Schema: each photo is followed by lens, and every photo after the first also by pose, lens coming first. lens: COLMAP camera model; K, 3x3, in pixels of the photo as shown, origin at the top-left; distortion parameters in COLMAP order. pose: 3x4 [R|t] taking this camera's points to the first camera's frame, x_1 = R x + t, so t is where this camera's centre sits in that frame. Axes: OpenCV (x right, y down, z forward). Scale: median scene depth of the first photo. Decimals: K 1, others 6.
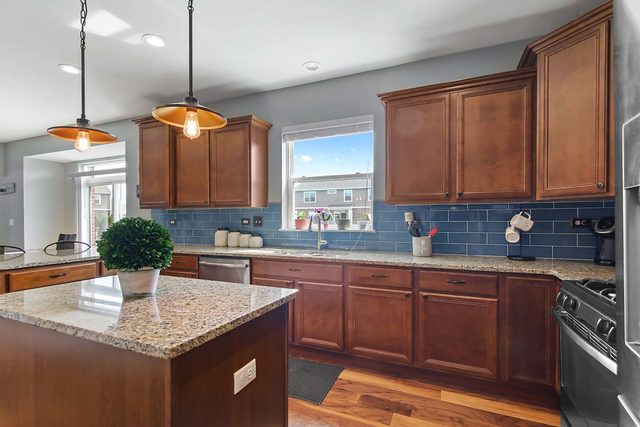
lens RADIAL K [[293.6, 0, 321.5], [0, 293.6, 219.4], [0, 0, 1]] dist [0.023889, -0.017550]
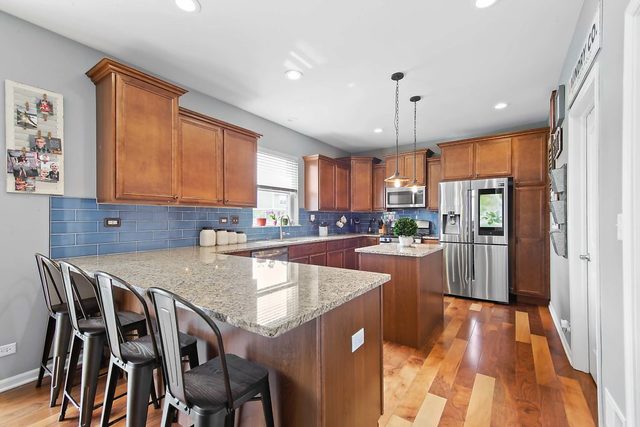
lens RADIAL K [[293.6, 0, 321.5], [0, 293.6, 219.4], [0, 0, 1]] dist [0.023889, -0.017550]
pose [[0.171066, 0.002528, 0.985256, -1.441583], [0.010473, 0.999936, -0.004384, 0.013781], [-0.985204, 0.011069, 0.171029, 0.553870]]
